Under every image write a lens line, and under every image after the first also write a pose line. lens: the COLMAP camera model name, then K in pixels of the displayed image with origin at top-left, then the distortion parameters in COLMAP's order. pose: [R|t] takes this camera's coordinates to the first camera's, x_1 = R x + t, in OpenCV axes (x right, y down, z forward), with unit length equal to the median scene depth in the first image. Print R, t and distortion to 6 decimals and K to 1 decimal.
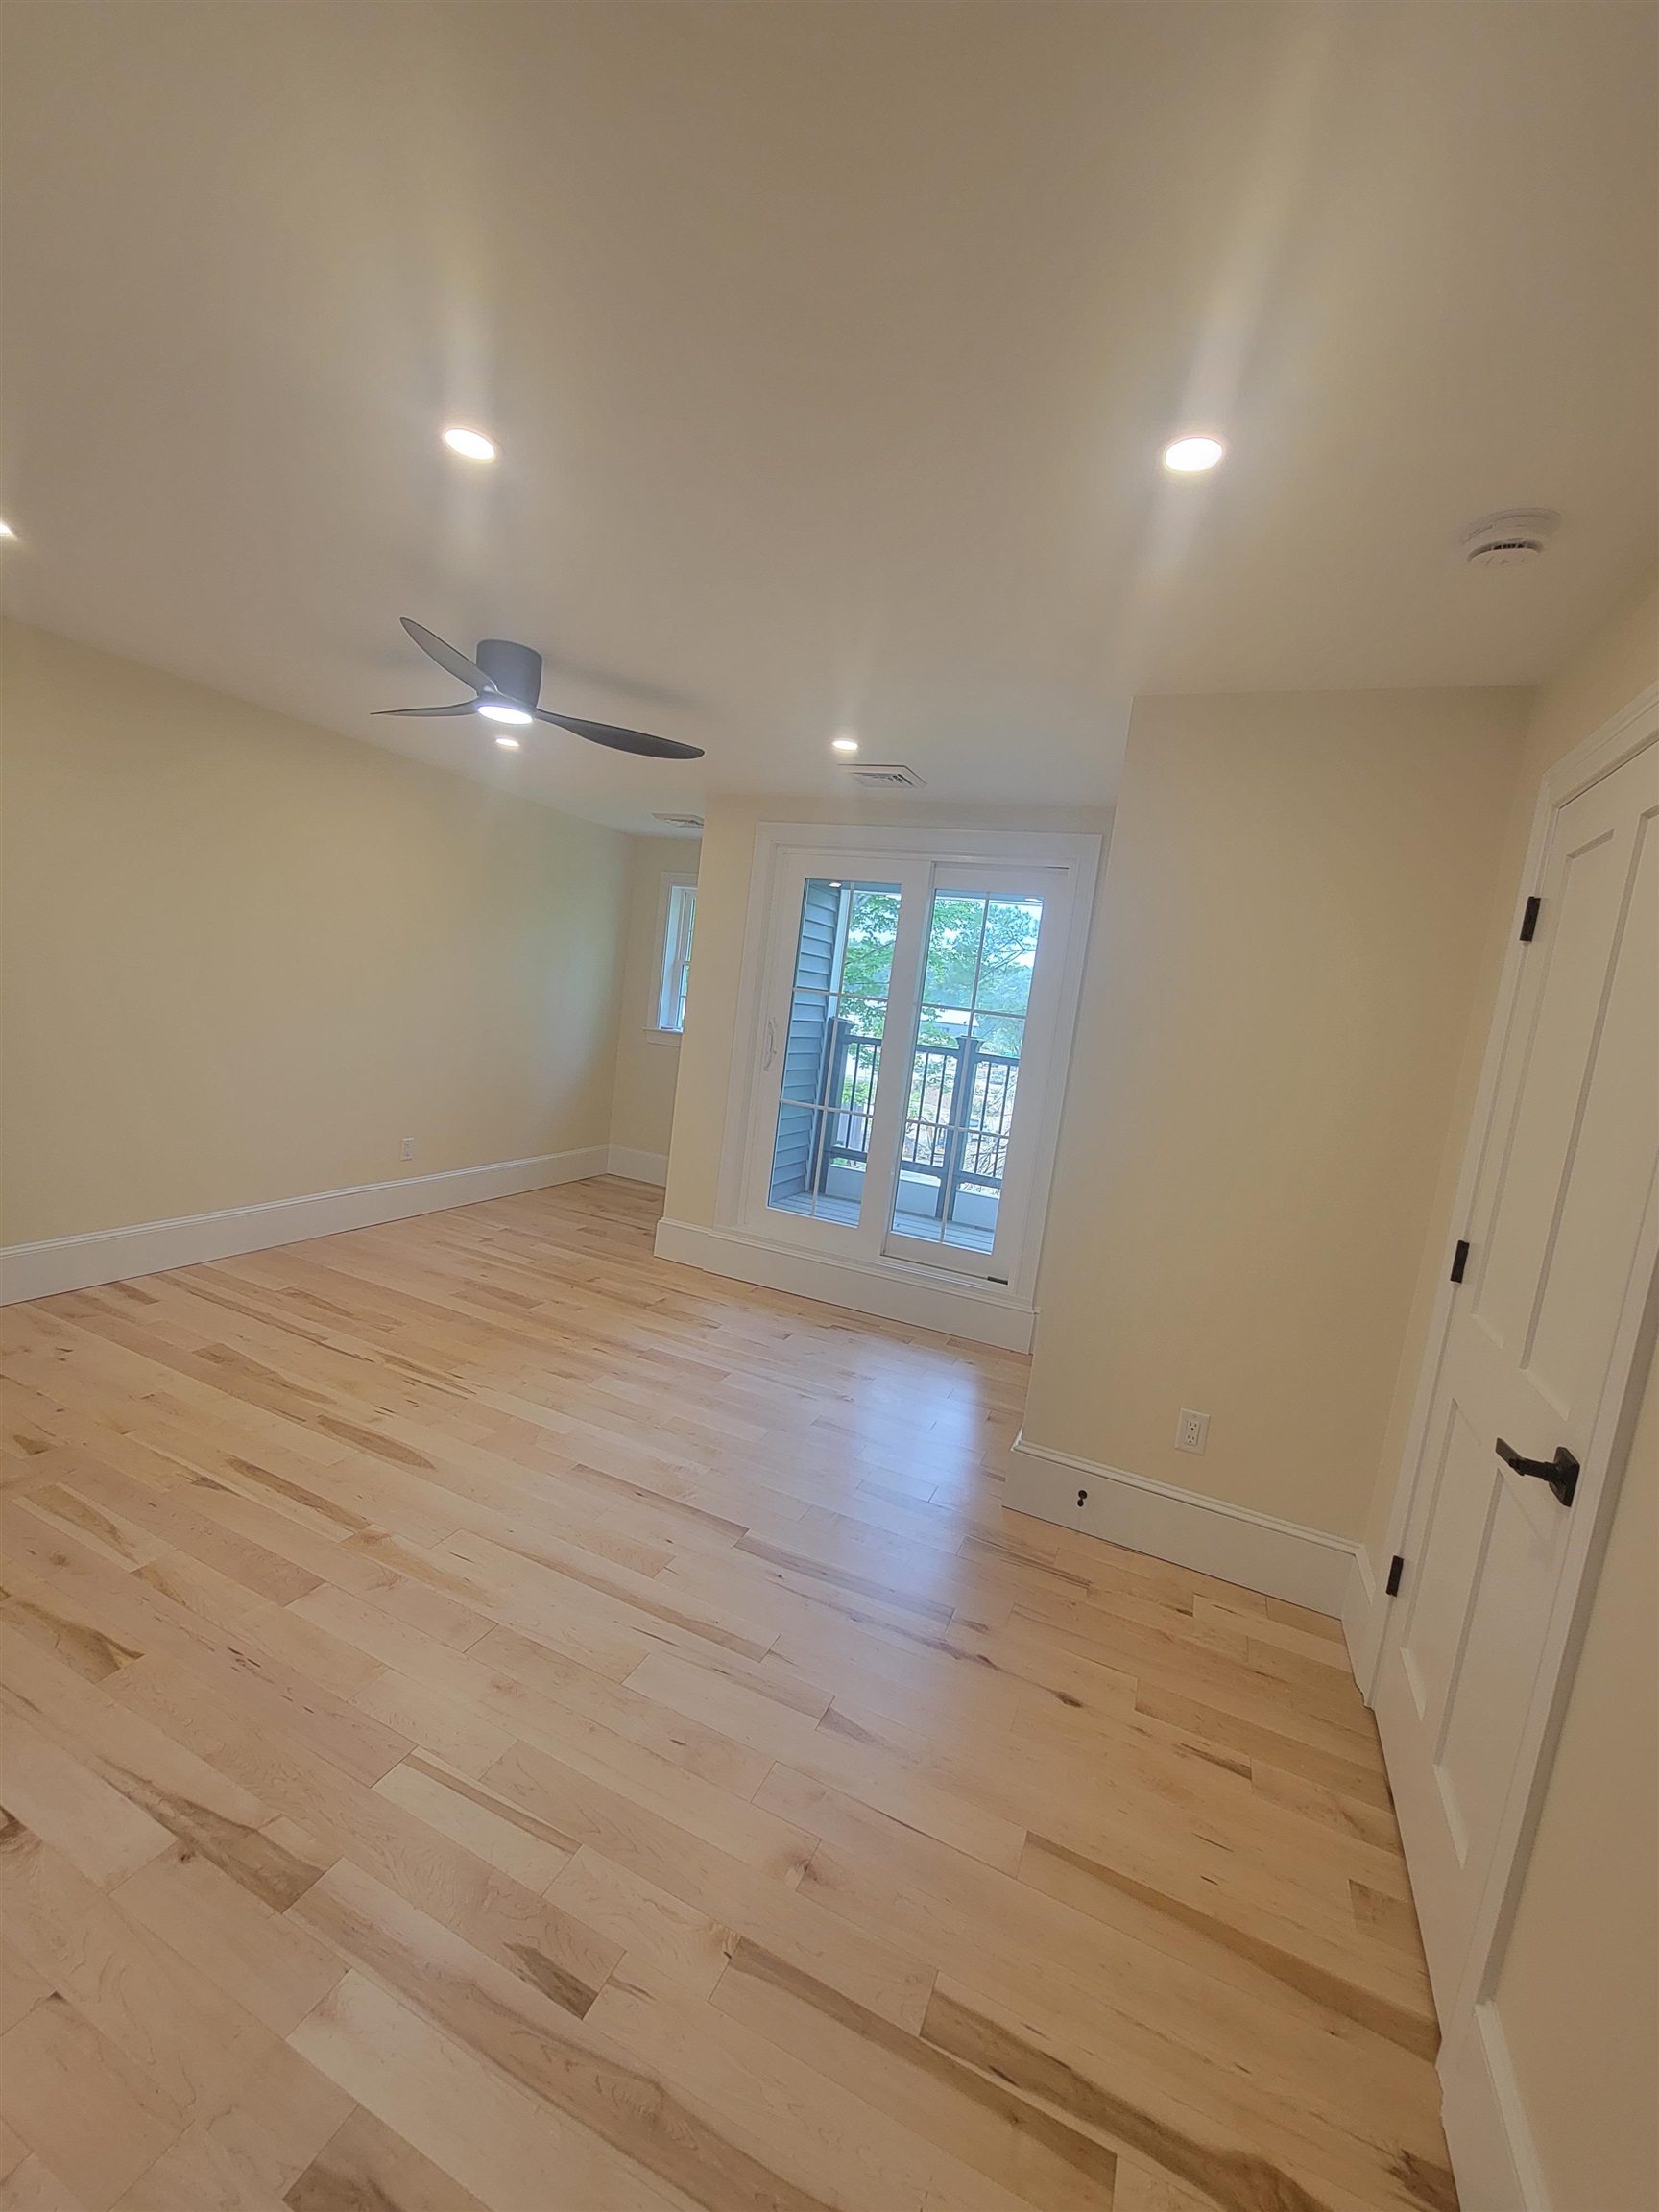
lens RADIAL K [[930.3, 0, 809.9], [0, 930.3, 1108.0], [0, 0, 1]] dist [-0.005135, -0.000029]
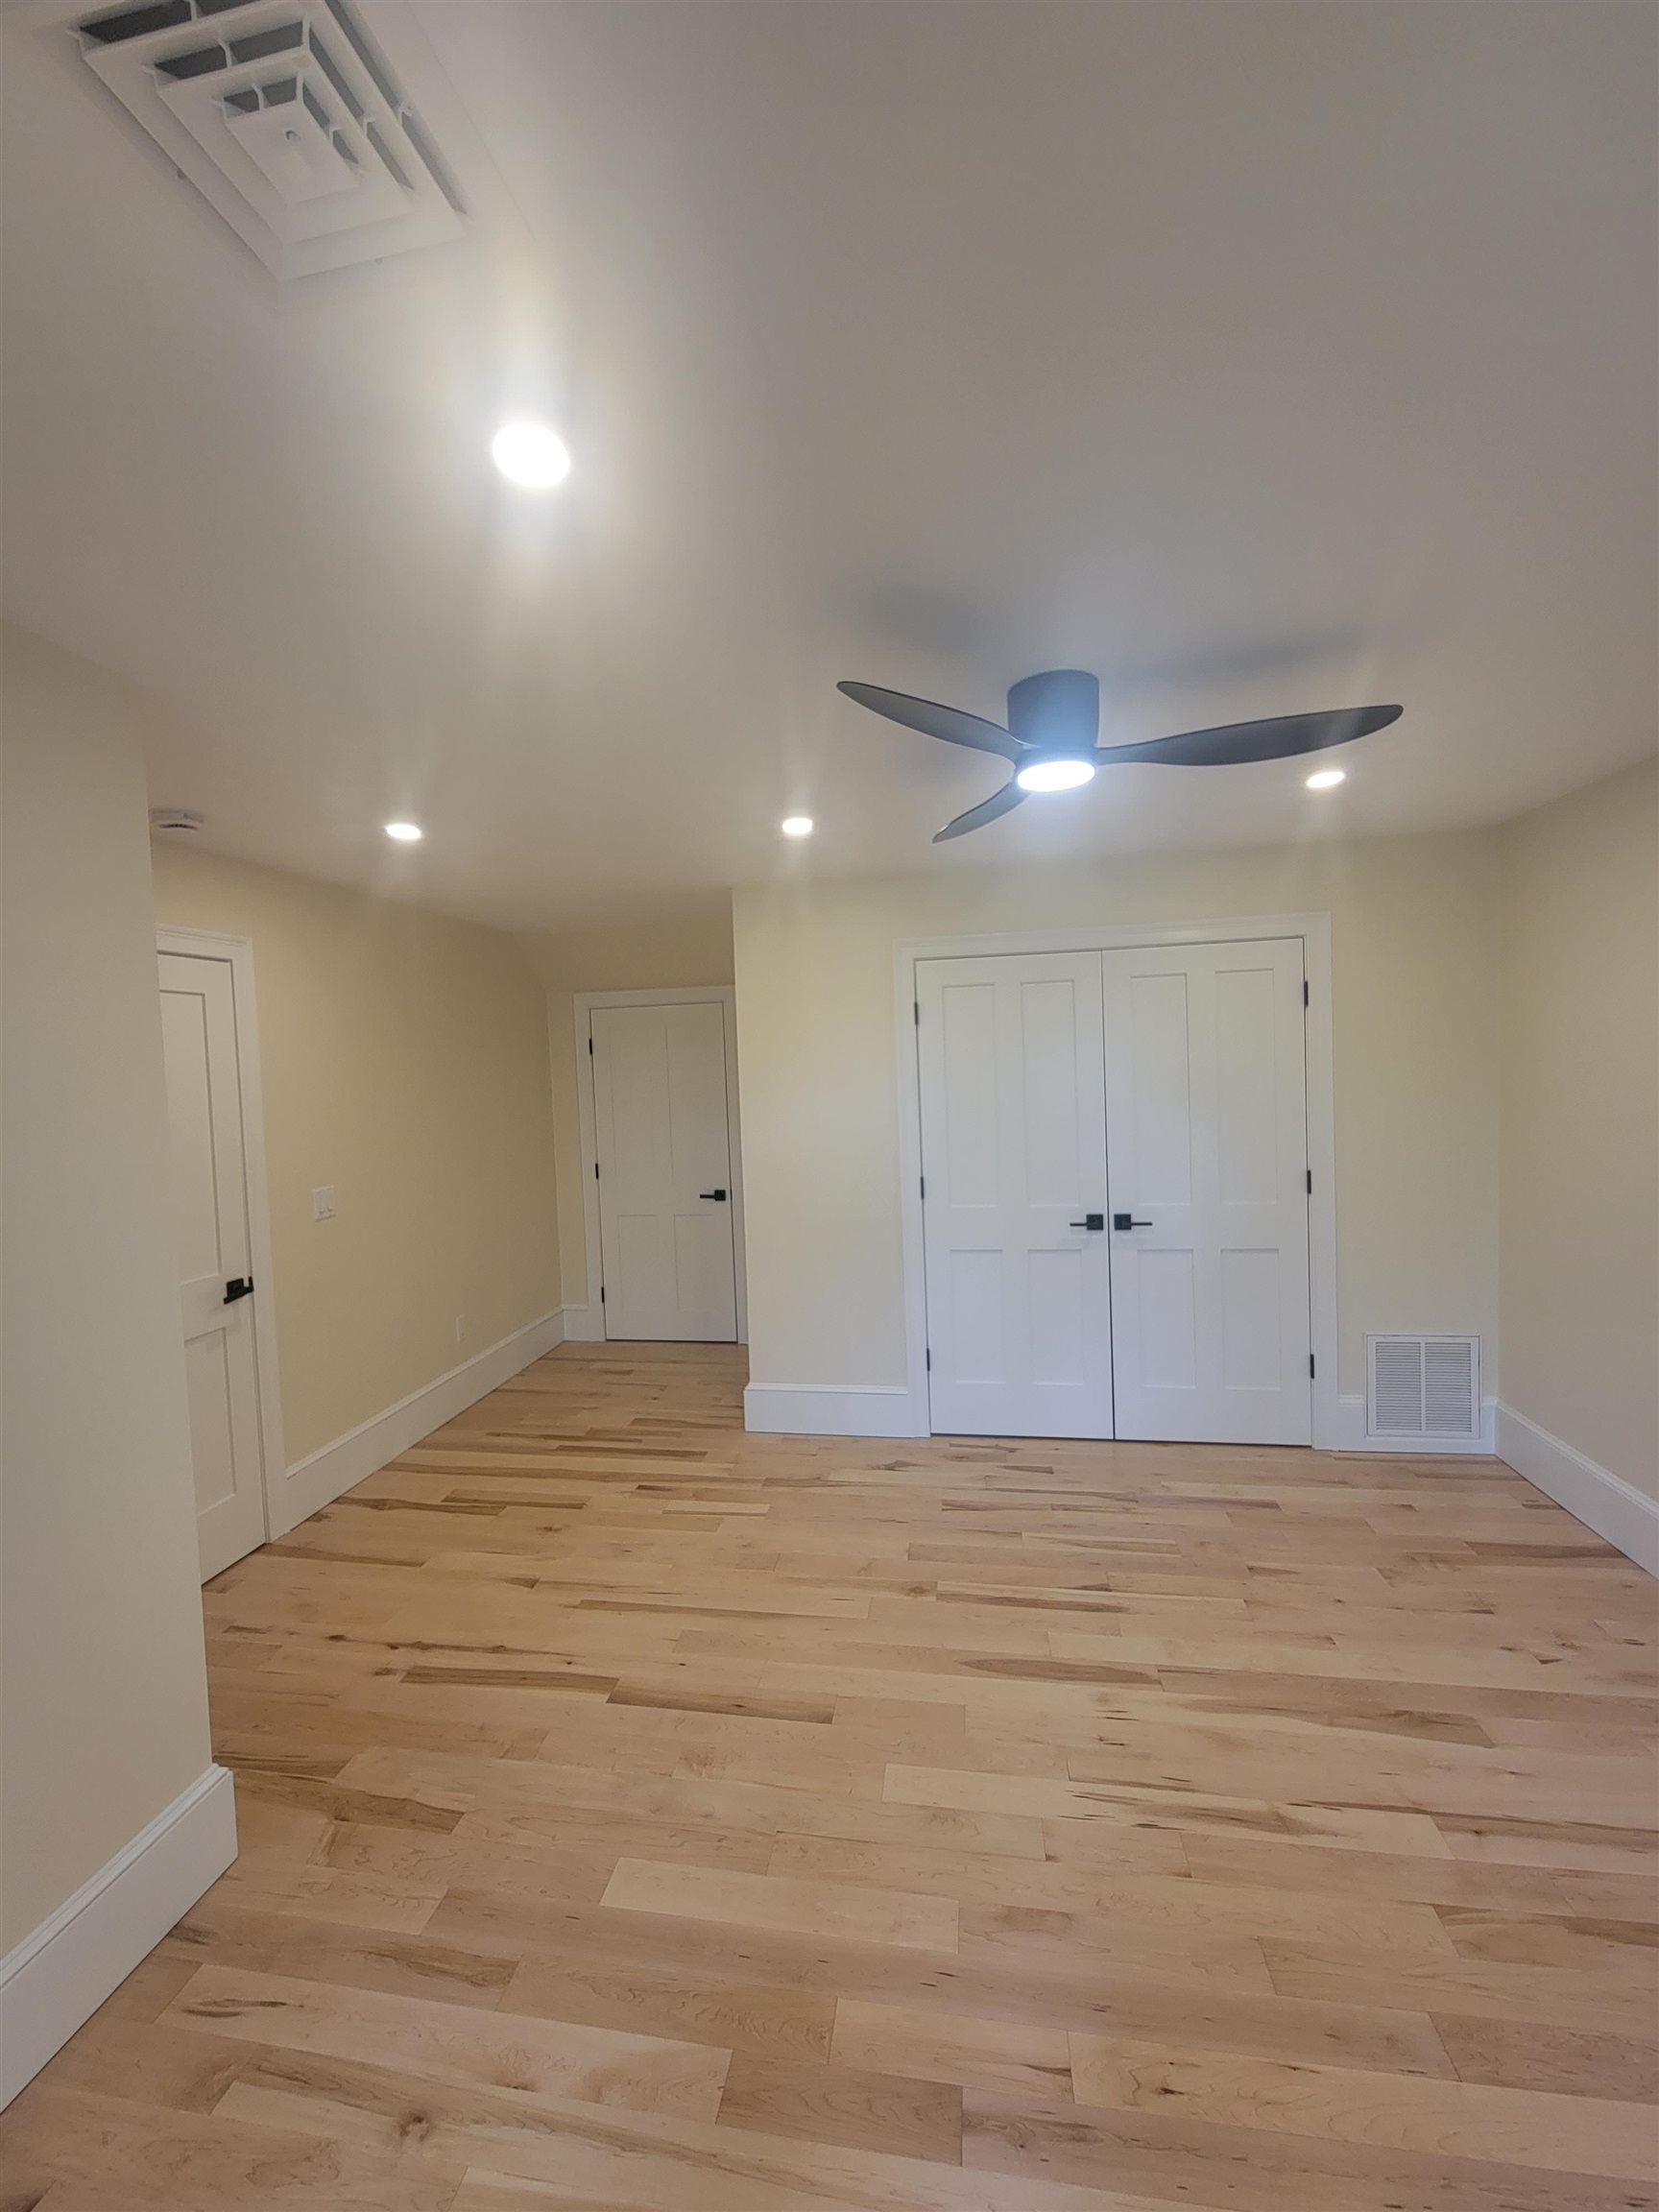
lens RADIAL K [[930.3, 0, 809.9], [0, 930.3, 1108.0], [0, 0, 1]] dist [-0.005135, -0.000029]
pose [[-0.967468, -0.064968, -0.244507, 0.003255], [-0.101445, 0.984987, 0.139677, -0.289858], [0.231762, 0.159937, -0.959535, 1.890849]]
